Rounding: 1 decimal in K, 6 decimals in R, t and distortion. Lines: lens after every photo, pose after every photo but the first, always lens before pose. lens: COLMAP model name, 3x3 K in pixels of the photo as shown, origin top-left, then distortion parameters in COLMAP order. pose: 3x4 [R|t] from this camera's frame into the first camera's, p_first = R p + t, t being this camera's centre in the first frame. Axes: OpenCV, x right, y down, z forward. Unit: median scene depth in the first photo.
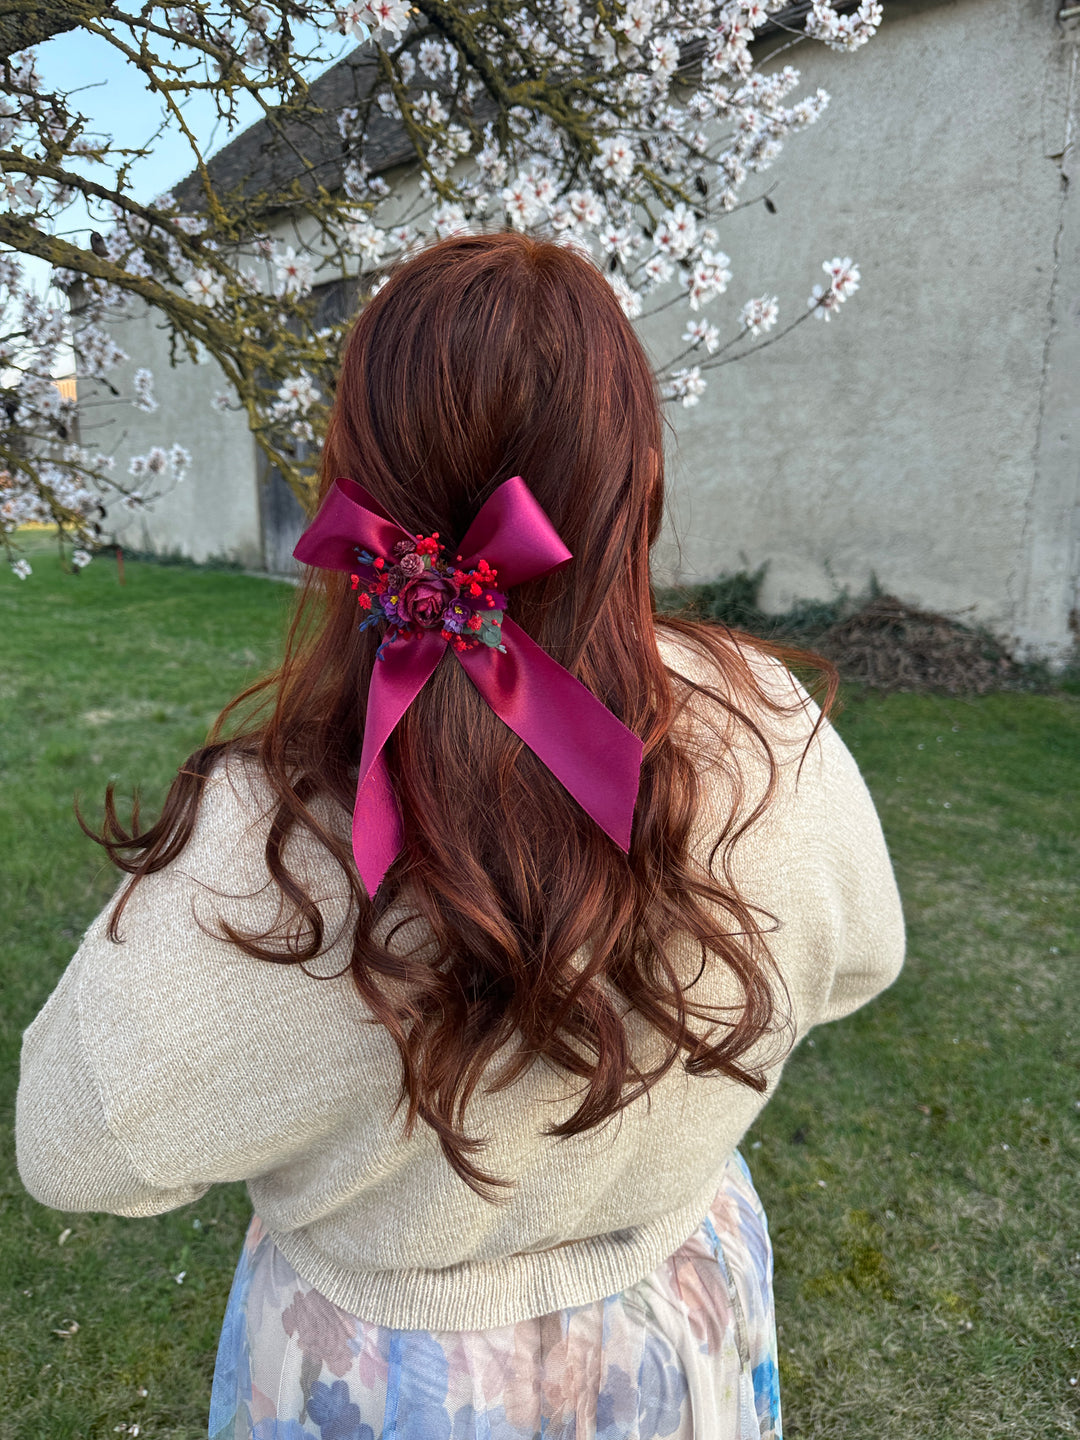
lens RADIAL K [[1014.7, 0, 545.4], [0, 1014.7, 722.2], [0, 0, 1]] dist [-0.002813, -0.007049]
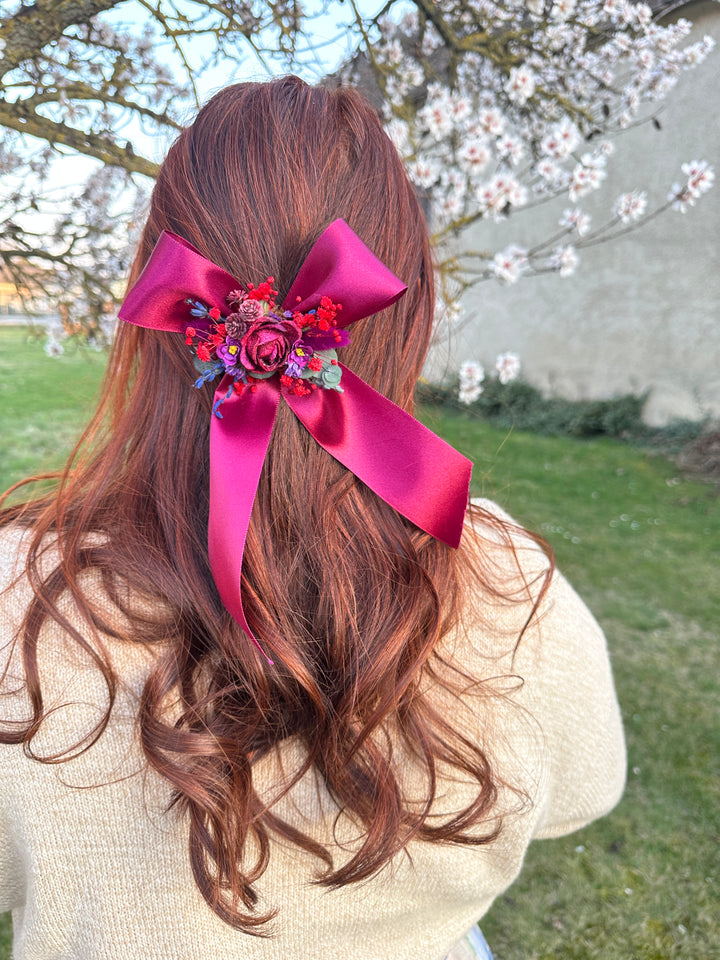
lens RADIAL K [[685.4, 0, 361.9], [0, 685.4, 473.0], [0, 0, 1]] dist [-0.019196, 0.002256]
pose [[0.979730, 0.084124, -0.181805, 0.056769], [-0.085669, 0.996323, -0.000652, -0.036530], [0.181082, 0.016213, 0.983334, 0.096220]]
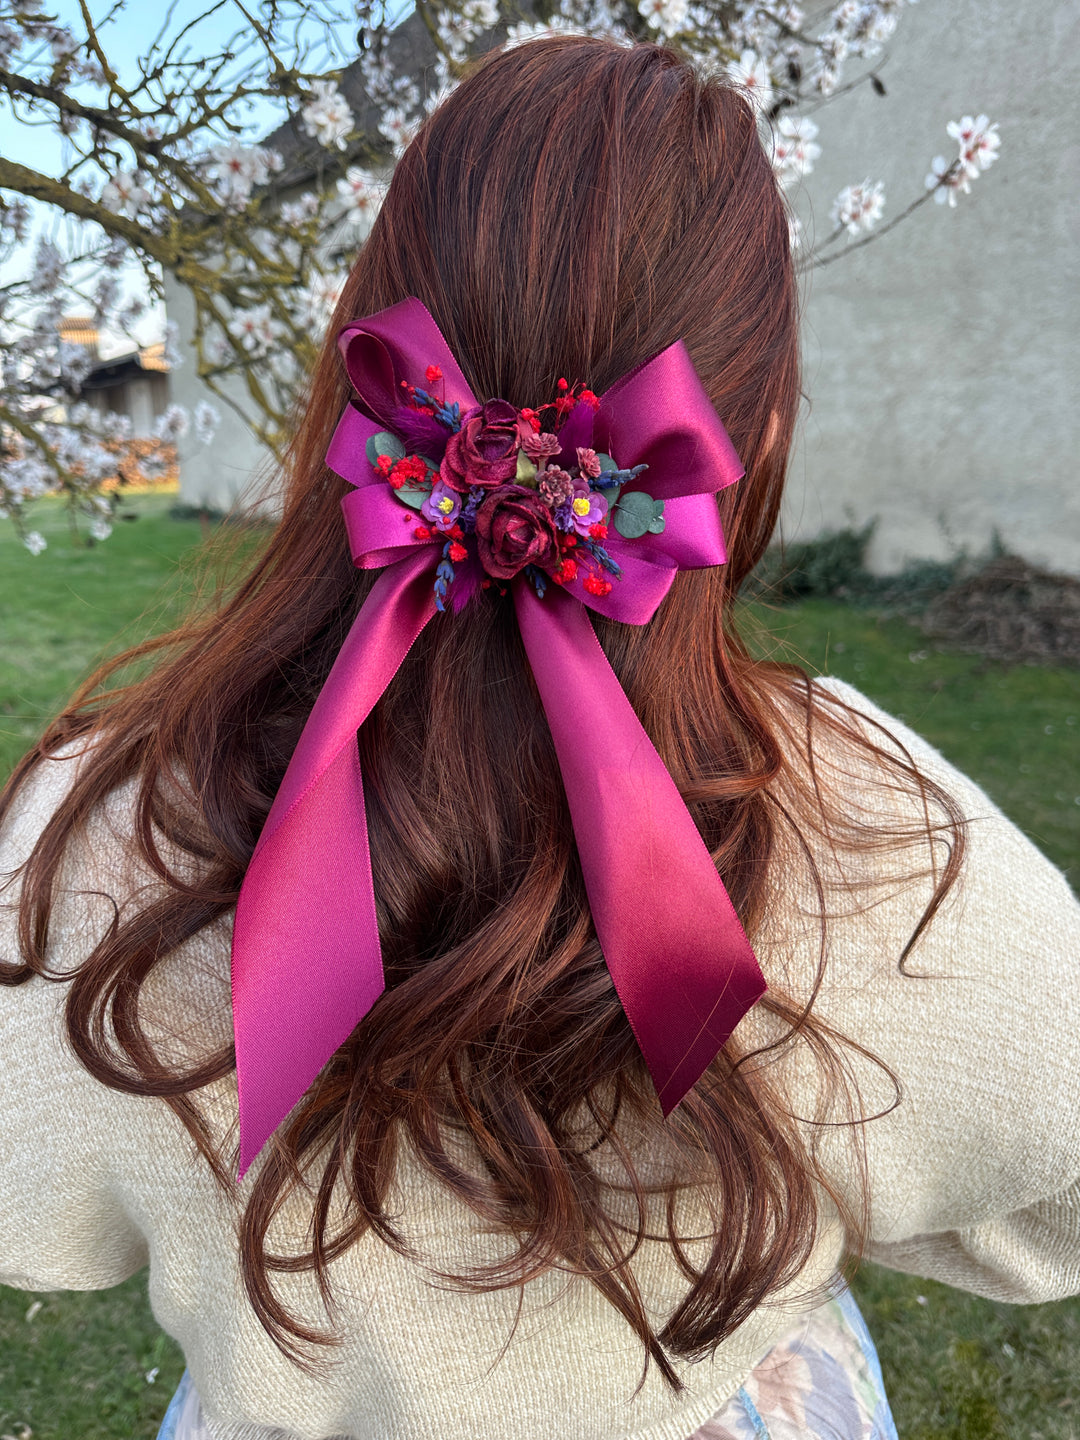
lens RADIAL K [[1030.1, 0, 536.0], [0, 1030.1, 722.2], [0, 0, 1]] dist [-0.024328, 0.005955]
pose [[0.994695, 0.008294, -0.102533, 0.044695], [-0.004211, 0.999192, 0.039971, -0.039863], [0.102782, -0.039327, 0.993926, 0.171528]]
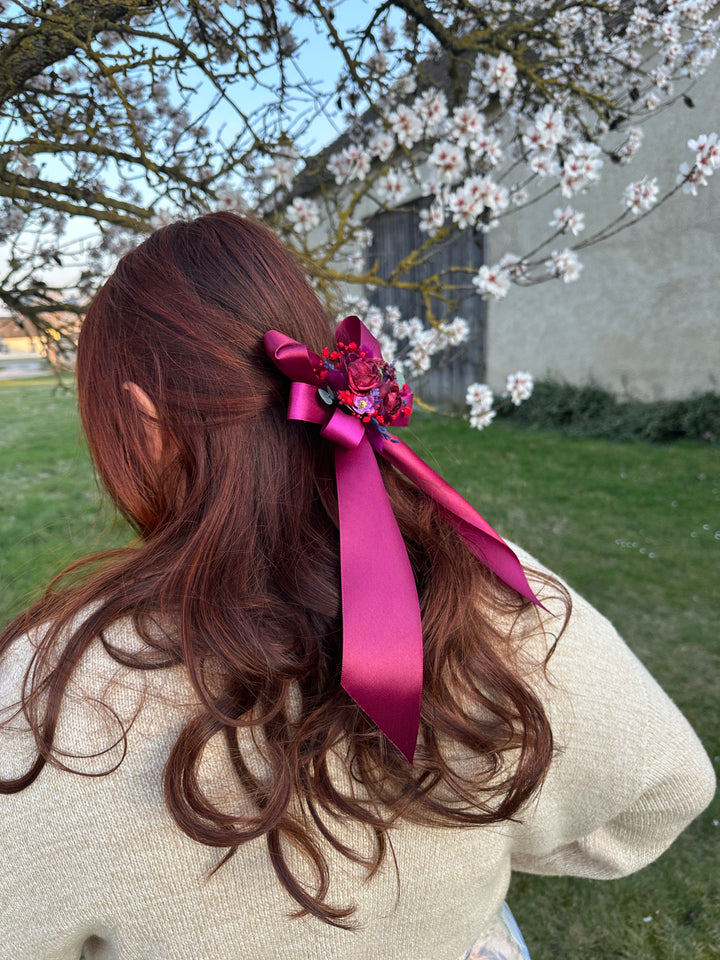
lens RADIAL K [[679.1, 0, 360.3], [0, 679.1, 473.4], [0, 0, 1]] dist [-0.007776, -0.004090]
pose [[0.952524, 0.018330, -0.303912, 0.127359], [-0.024894, 0.999533, -0.017740, -0.067111], [0.303445, 0.024464, 0.952535, 0.180592]]
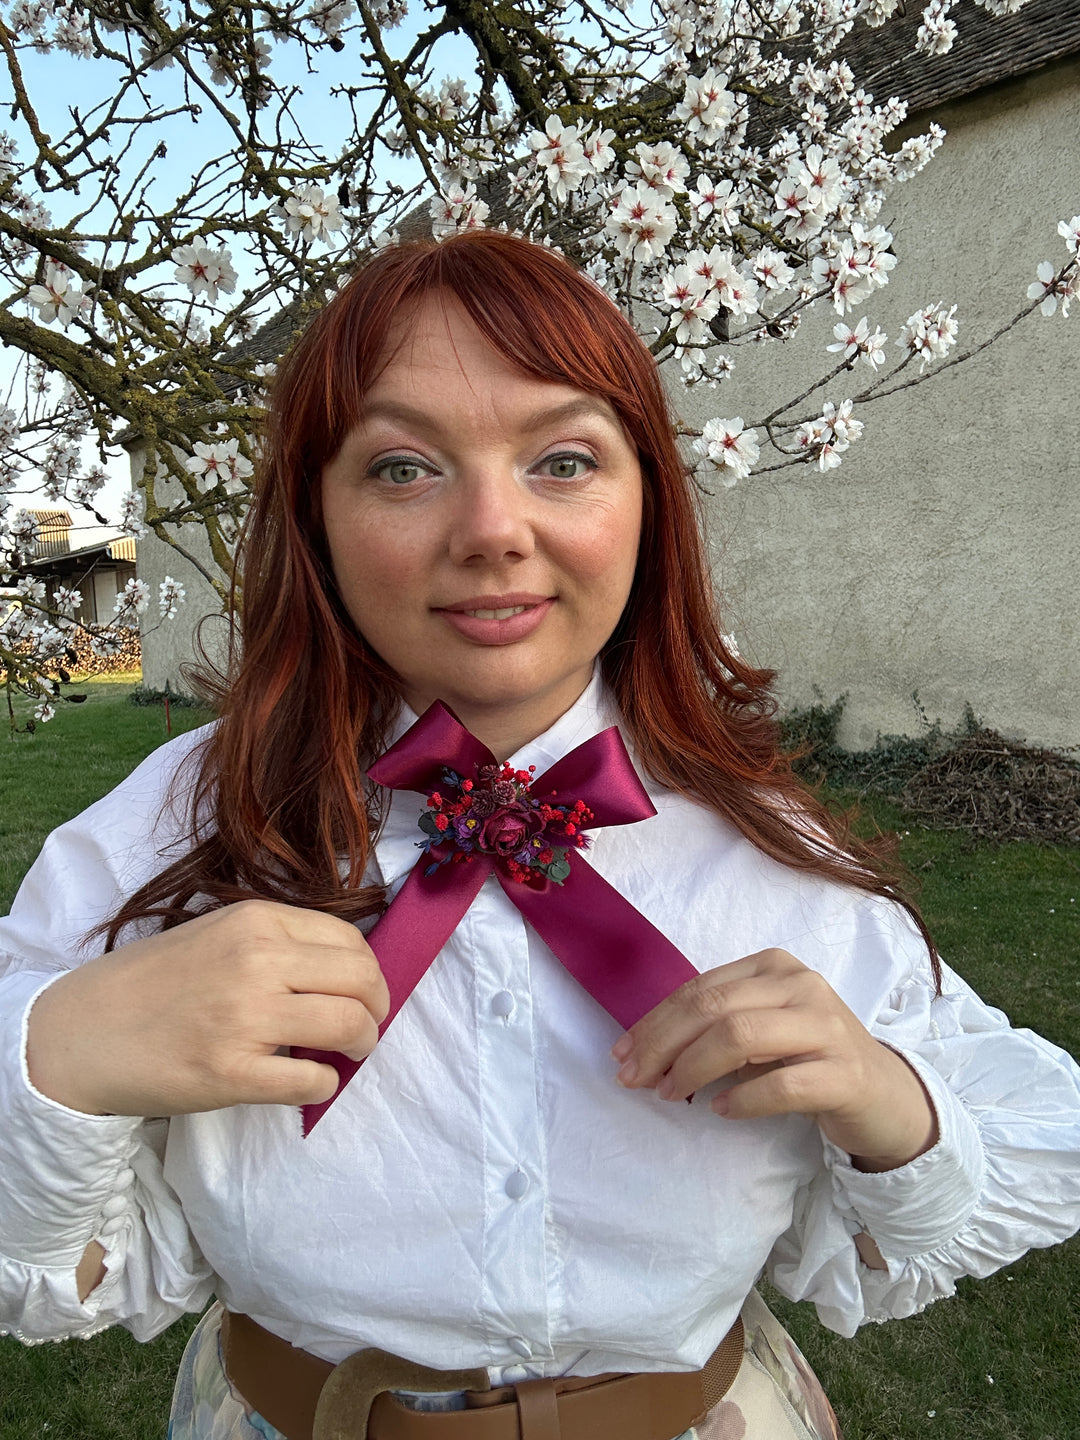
lens RADIAL K [[1007.0, 0, 533.3], [0, 1007.0, 742.9], [0, 0, 1]] dist [0.047387, -0.077300]
pose [[0.997597, -0.017448, -0.067045, -0.003448], [0.009738, 0.993475, -0.113634, -0.057413], [0.068591, 0.112708, 0.991258, 0.308431]]
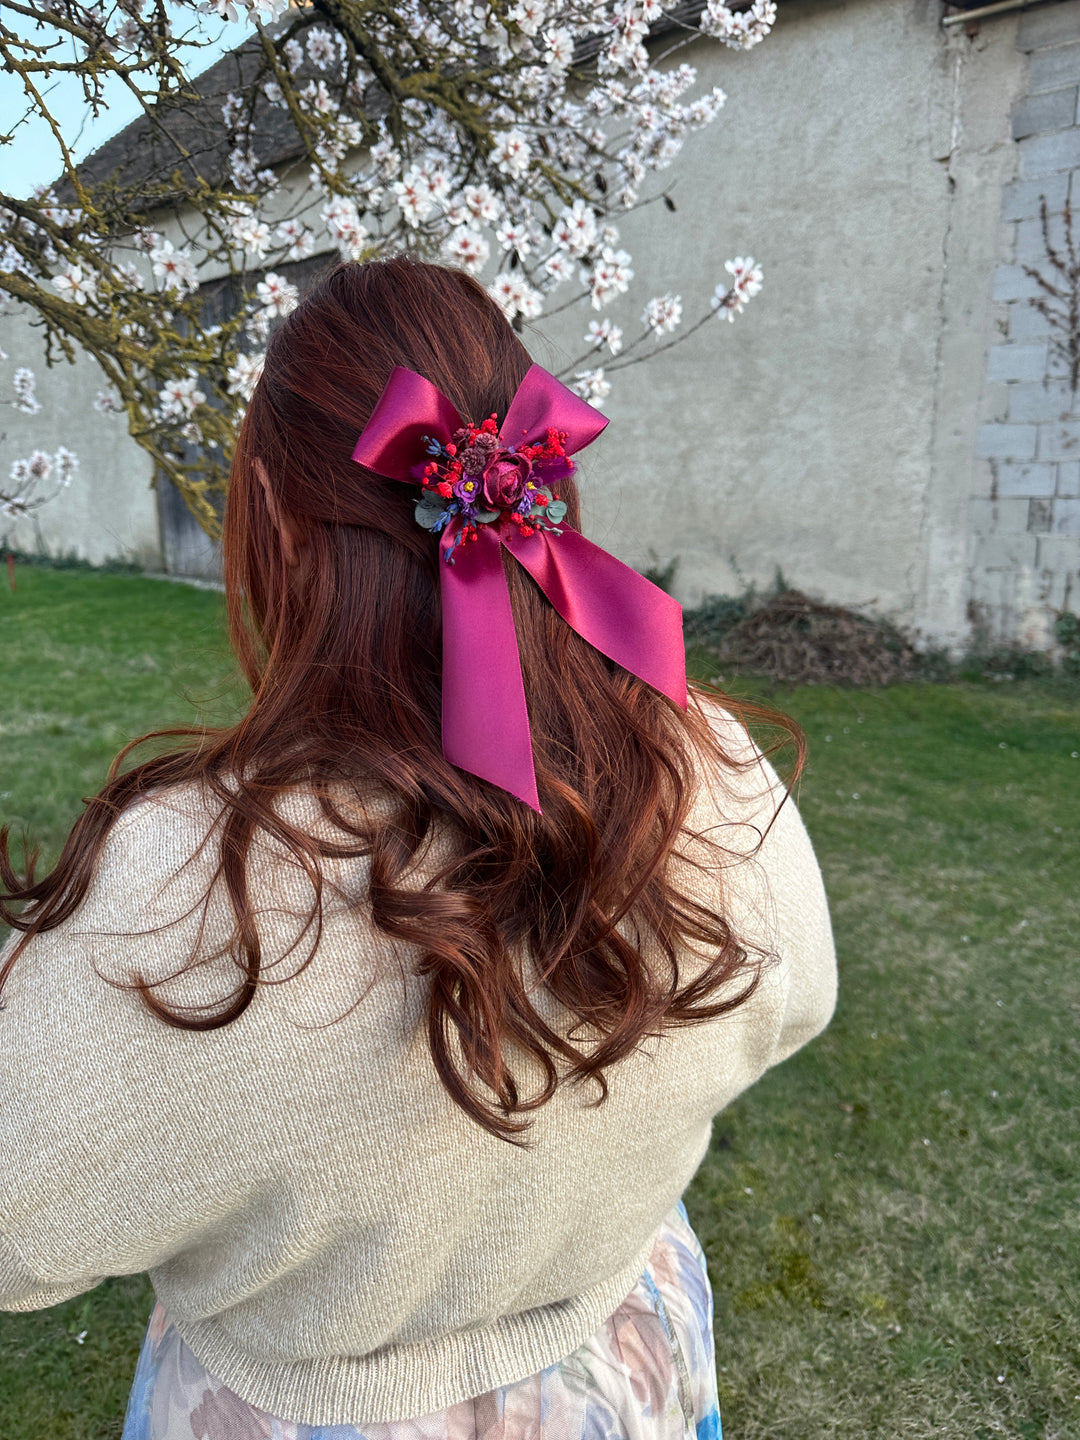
lens RADIAL K [[1012.9, 0, 540.8], [0, 1012.9, 717.6], [0, 0, 1]] dist [-0.000983, -0.010804]
pose [[0.996541, -0.027165, 0.078536, 0.005387], [0.027208, 0.999630, 0.000526, -0.013284], [-0.078521, 0.001612, 0.996911, 0.028289]]
